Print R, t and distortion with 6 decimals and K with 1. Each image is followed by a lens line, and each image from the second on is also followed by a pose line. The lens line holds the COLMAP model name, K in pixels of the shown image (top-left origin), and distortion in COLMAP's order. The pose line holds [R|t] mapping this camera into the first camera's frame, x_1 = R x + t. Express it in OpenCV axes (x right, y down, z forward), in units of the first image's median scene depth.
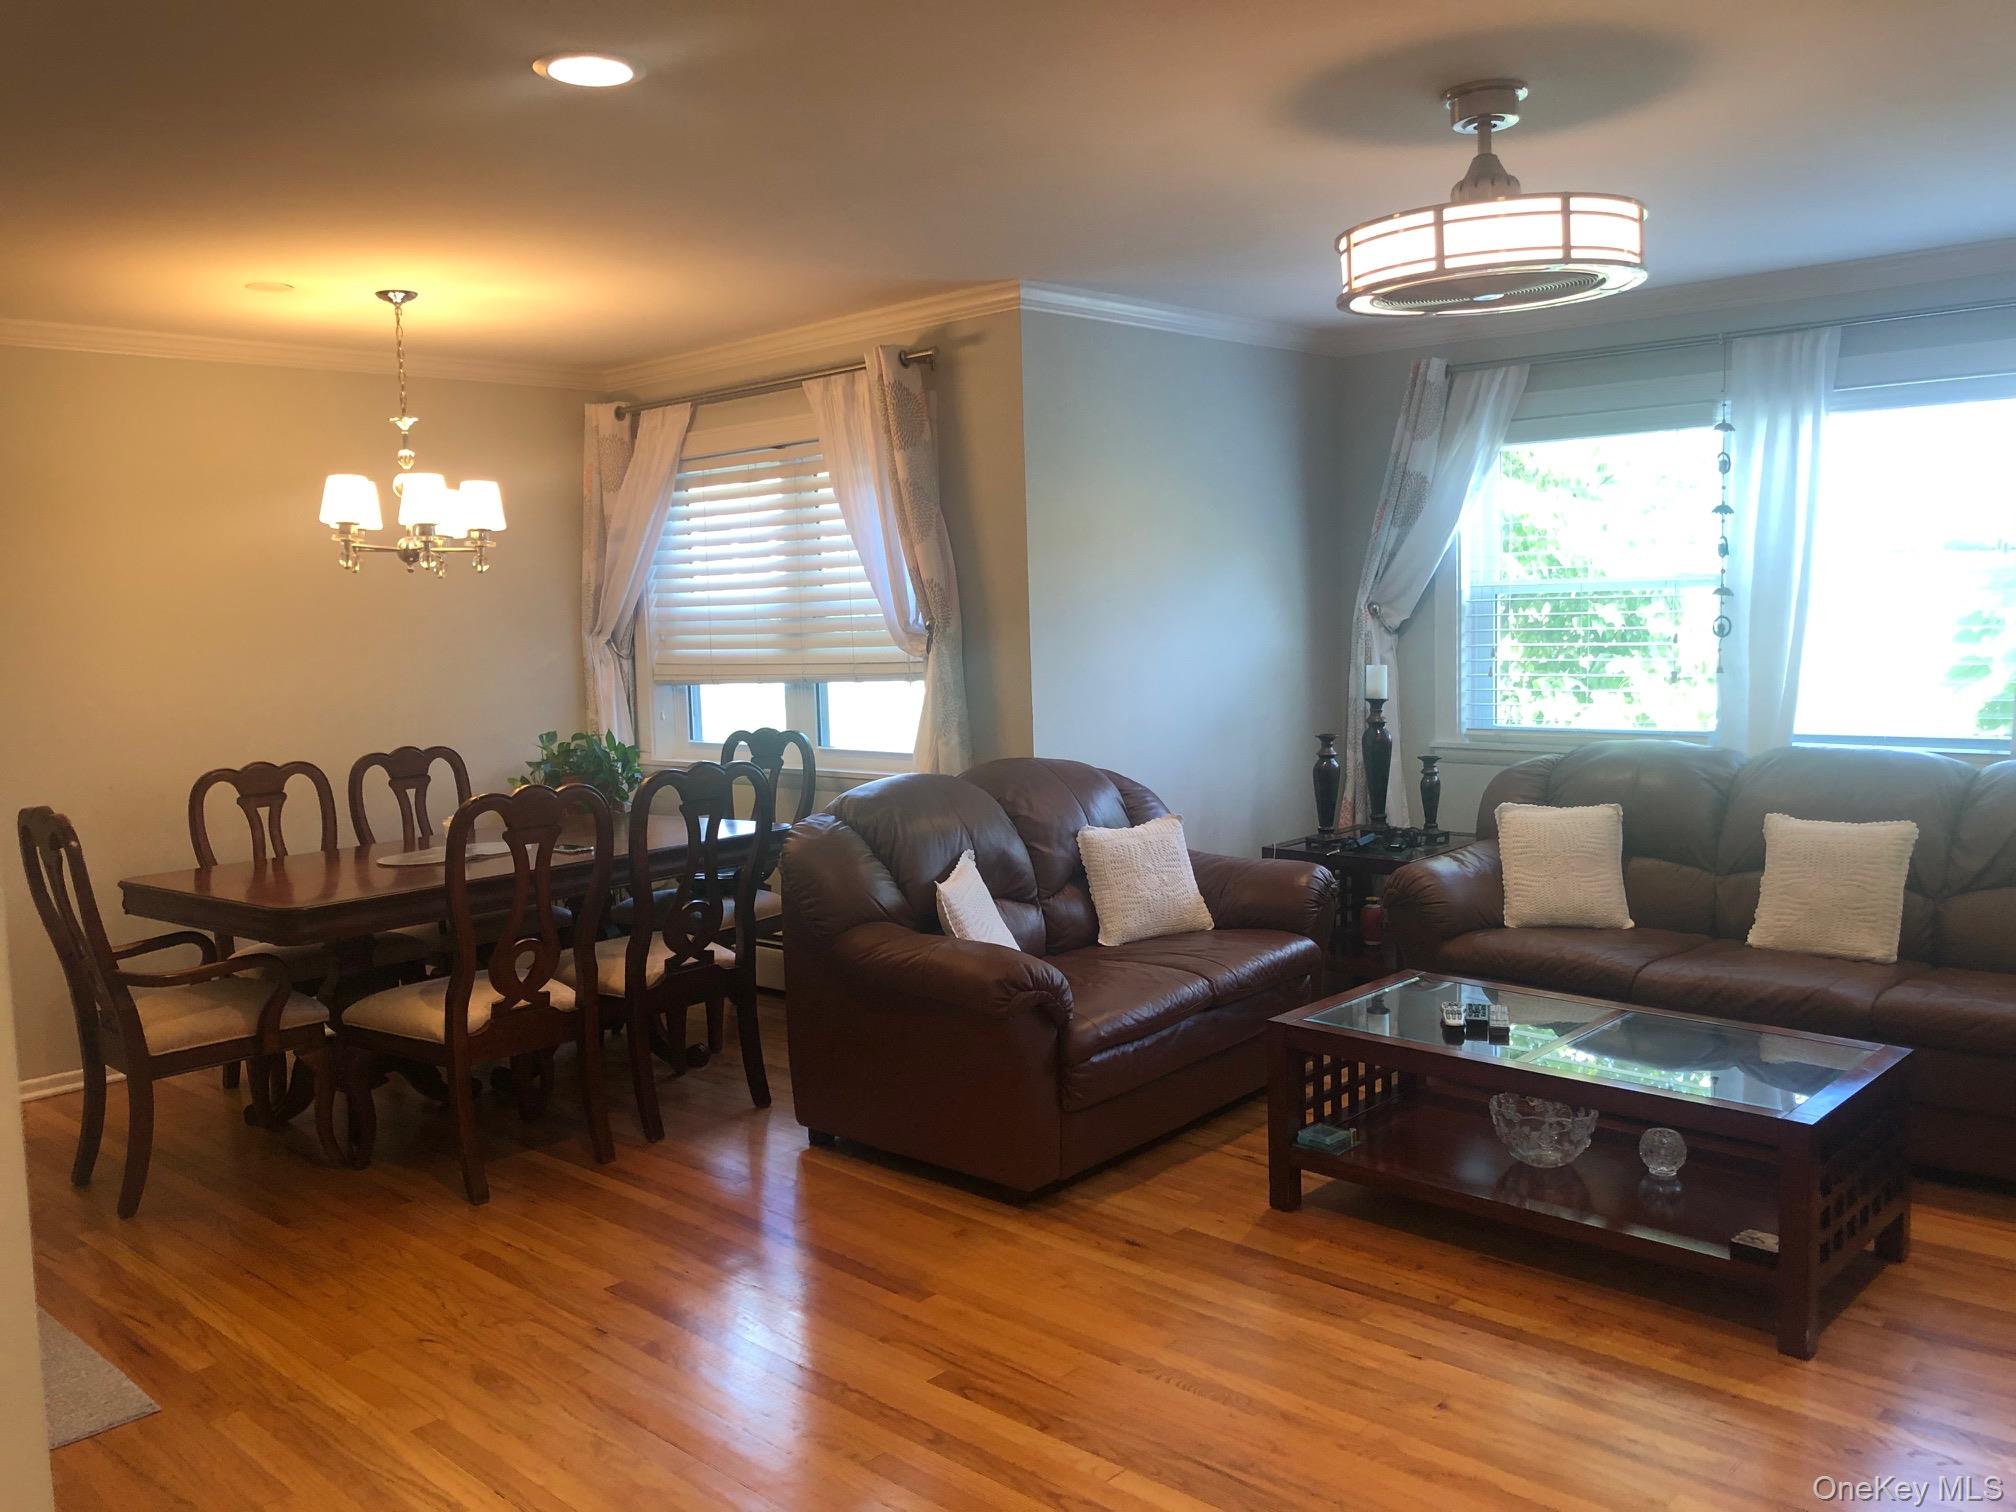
lens RADIAL K [[1670.8, 0, 998.4], [0, 1670.8, 725.1], [0, 0, 1]] dist [0.043986, -0.048624]
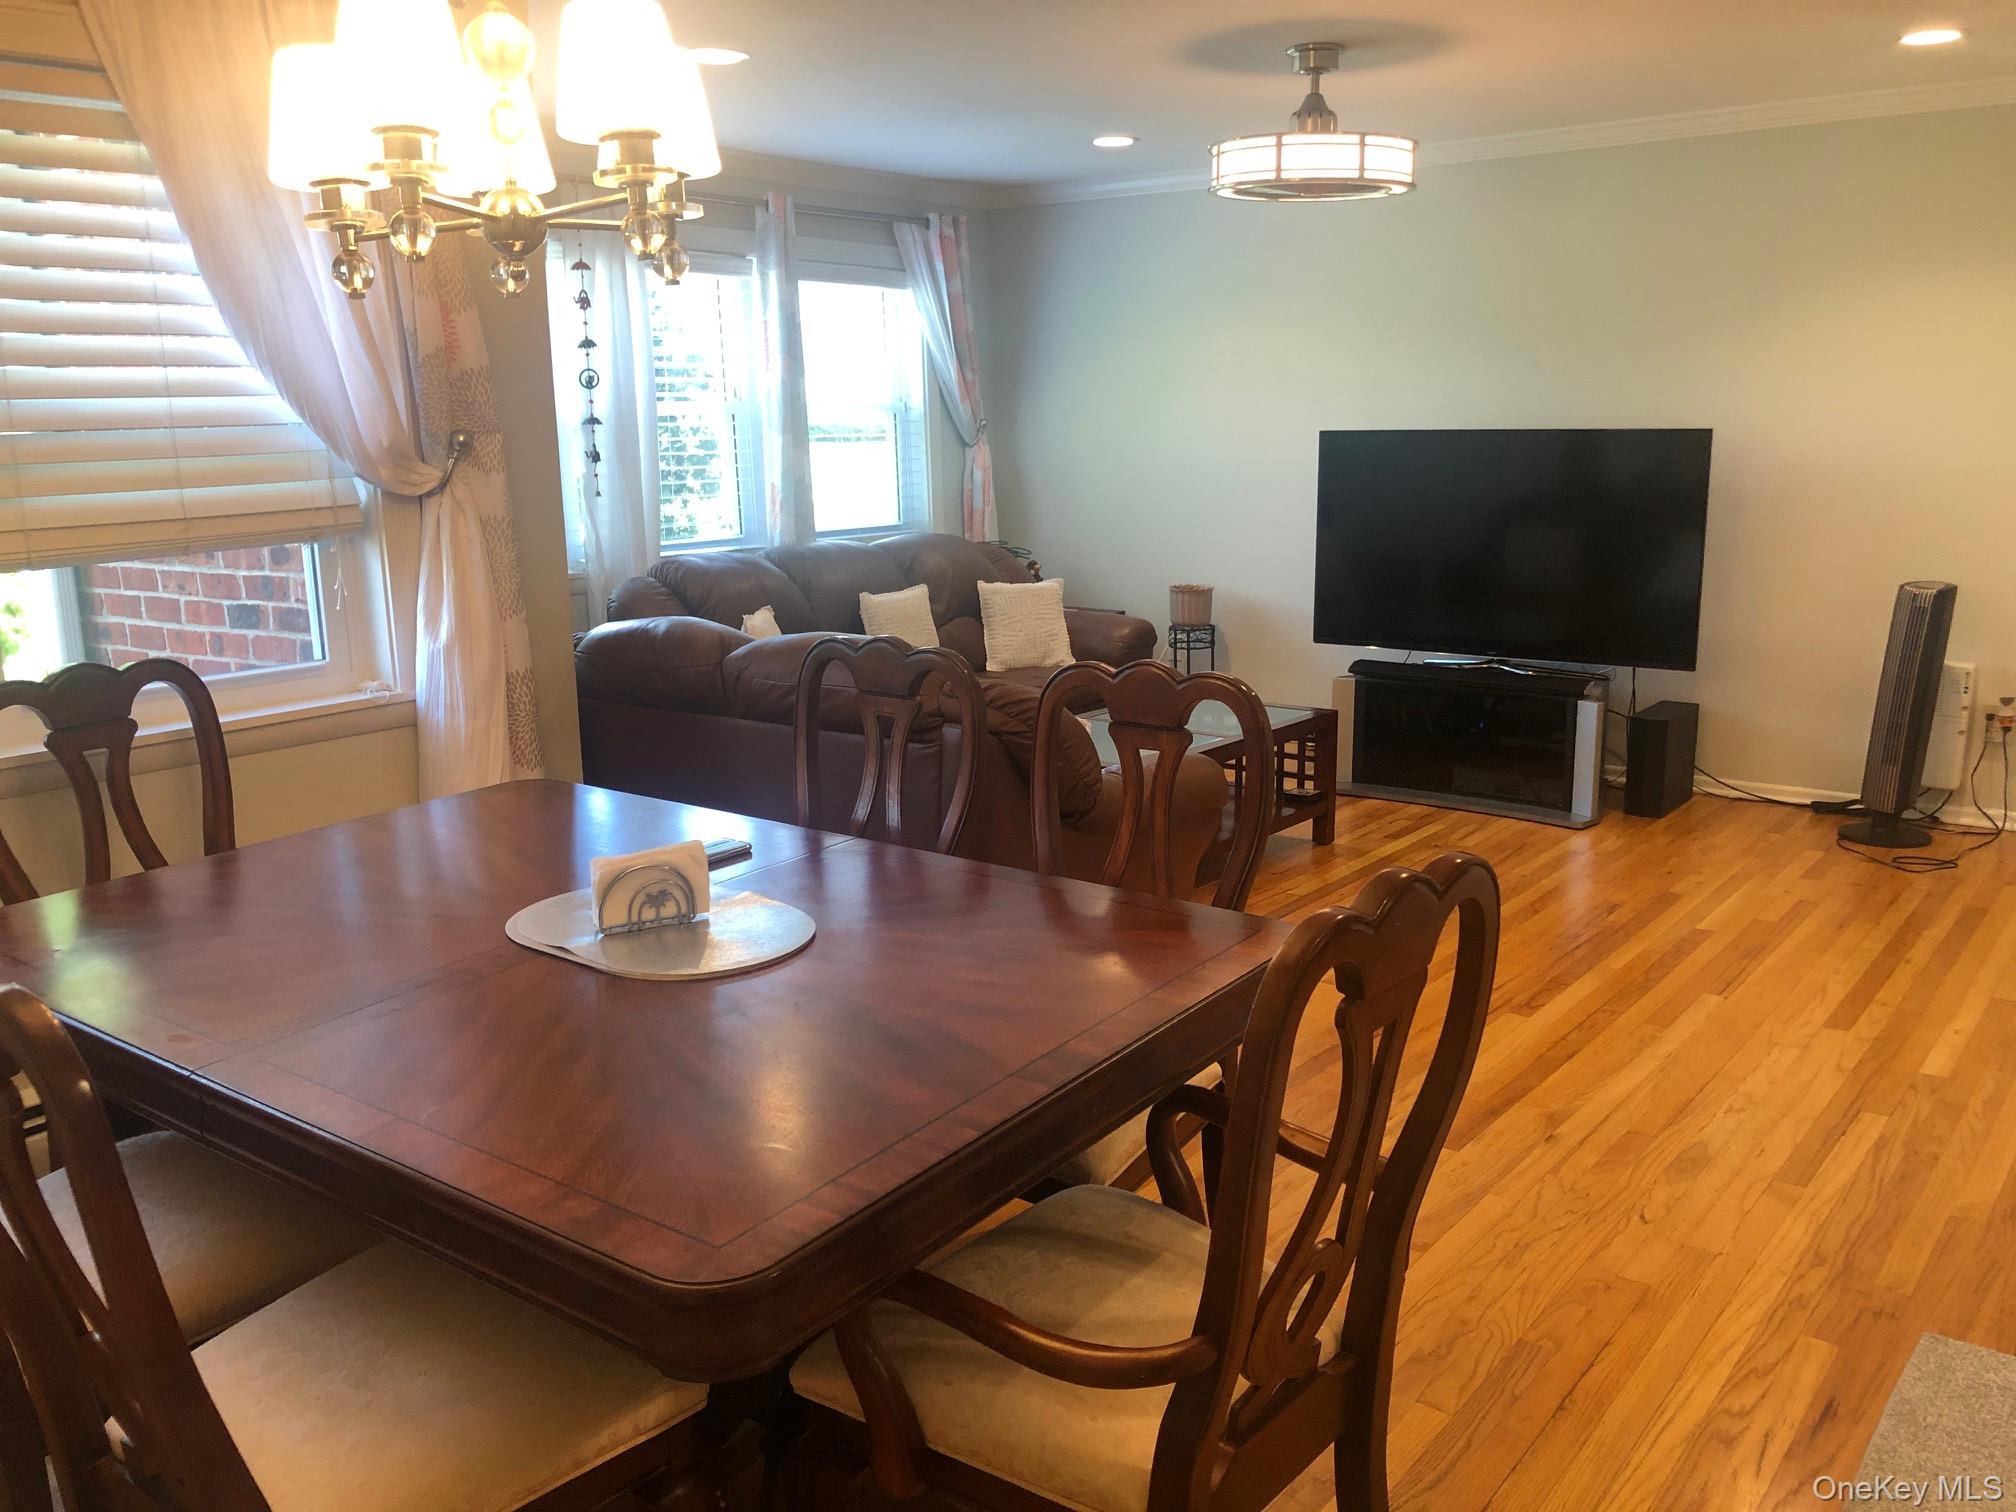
lens RADIAL K [[1641.1, 0, 1008.0], [0, 1641.1, 756.0], [0, 0, 1]] dist [0.061091, -0.091030]
pose [[-0.098083, -0.173867, 0.979873, -0.826744], [0.087943, 0.979254, 0.182560, -0.046538], [-0.991285, 0.104079, -0.080757, 1.016759]]
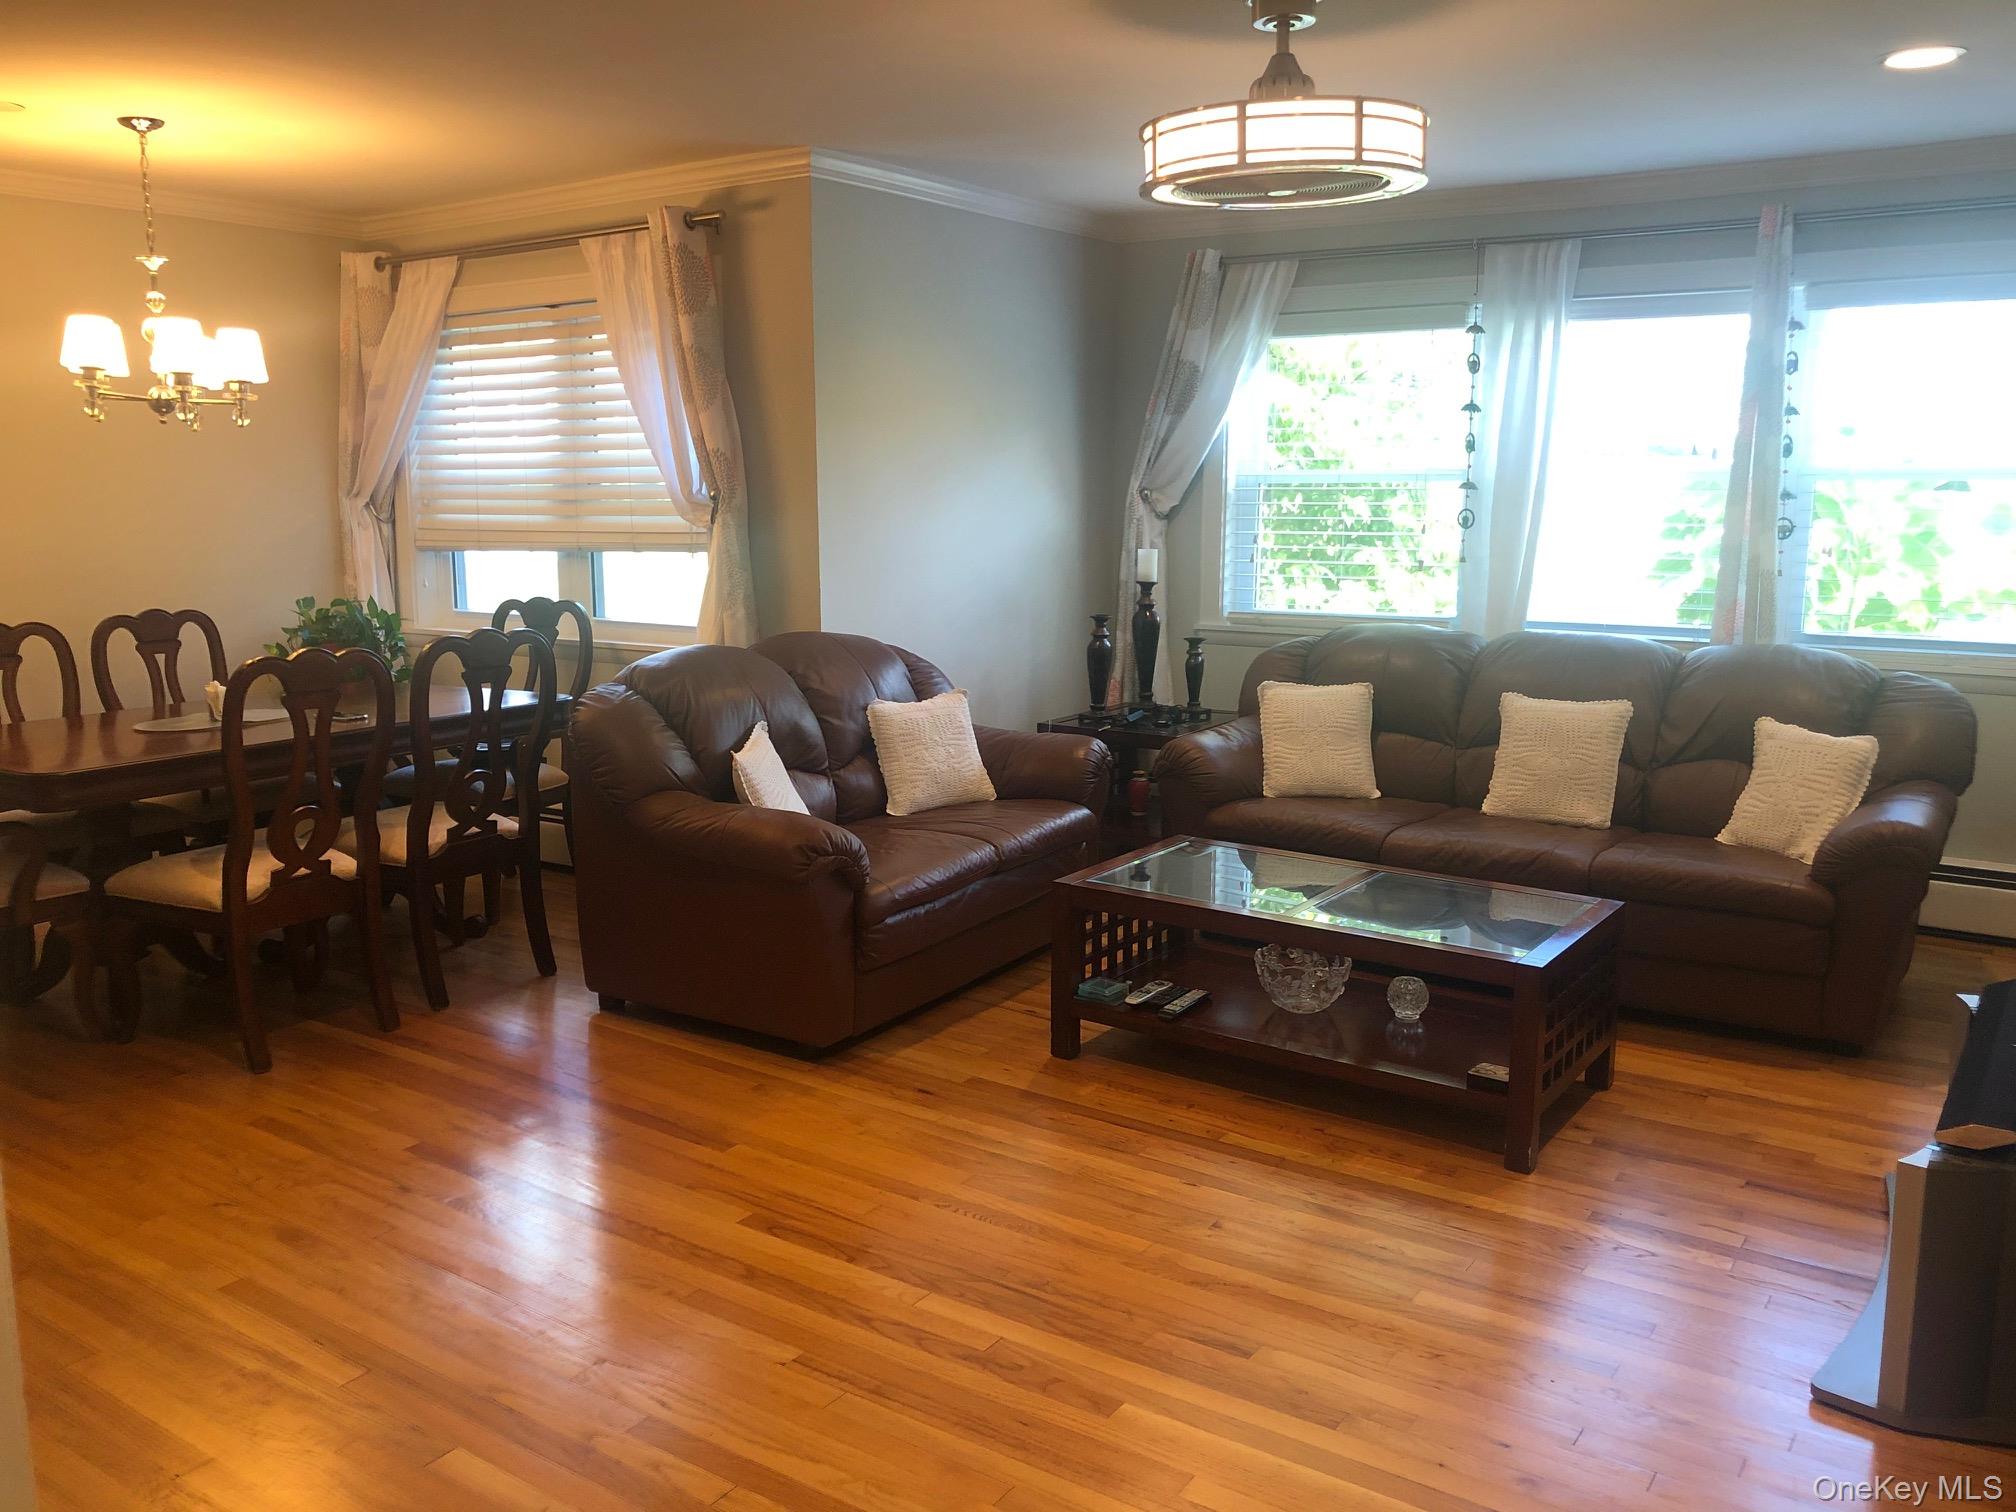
lens RADIAL K [[1670.8, 0, 998.4], [0, 1670.8, 725.1], [0, 0, 1]] dist [0.043986, -0.048624]
pose [[0.988731, 0.007485, 0.149518, -0.027346], [-0.018046, 0.997425, 0.069406, 0.004541], [-0.148614, -0.071322, 0.986320, -0.020776]]
